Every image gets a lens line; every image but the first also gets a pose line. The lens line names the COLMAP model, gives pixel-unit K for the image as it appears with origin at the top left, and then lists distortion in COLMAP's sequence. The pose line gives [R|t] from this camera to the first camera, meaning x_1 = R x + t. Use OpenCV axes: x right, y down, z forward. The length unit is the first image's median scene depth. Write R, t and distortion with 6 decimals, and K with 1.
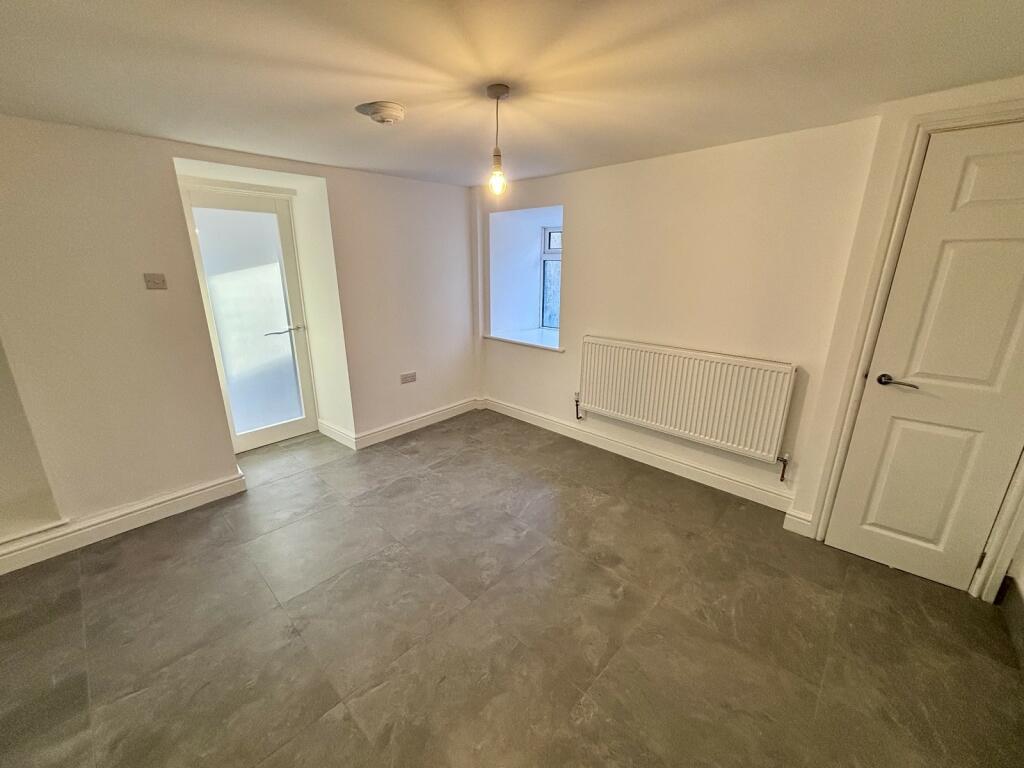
lens RADIAL K [[420.5, 0, 510.4], [0, 420.5, 386.2], [0, 0, 1]] dist [0.020538, -0.000198]
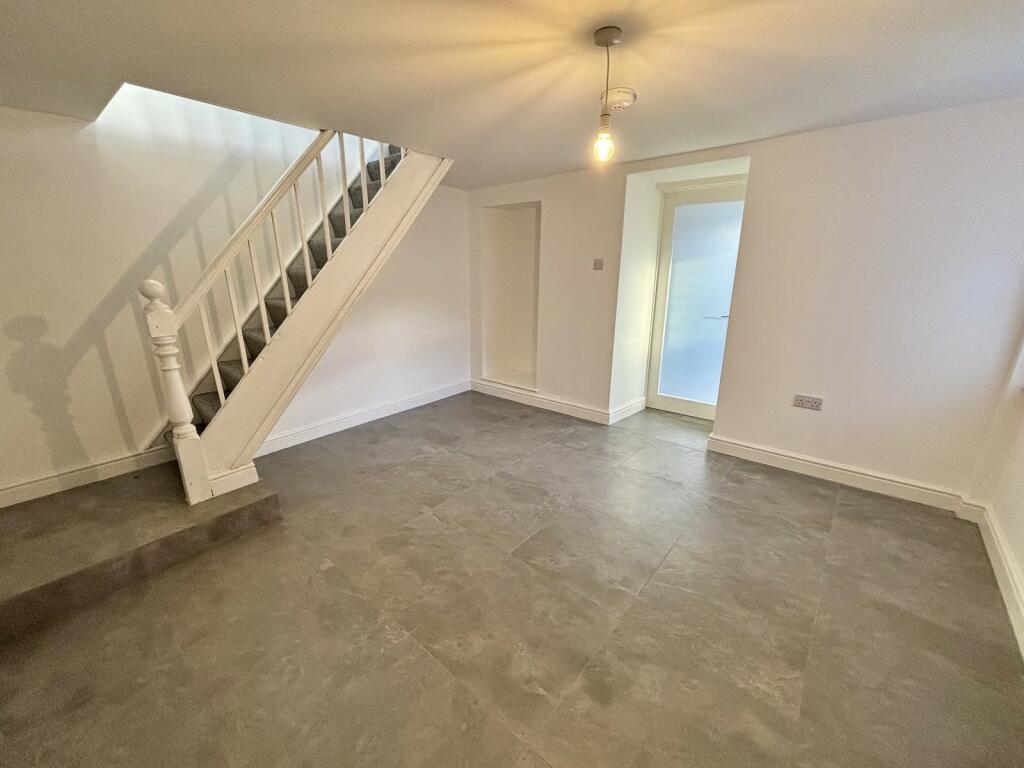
lens RADIAL K [[420.5, 0, 510.4], [0, 420.5, 386.2], [0, 0, 1]] dist [0.020538, -0.000198]
pose [[0.041170, 0.288267, -0.956665, 0.740753], [-0.276675, 0.923324, 0.266314, -0.168128], [0.960081, 0.253721, 0.117769, 0.672188]]
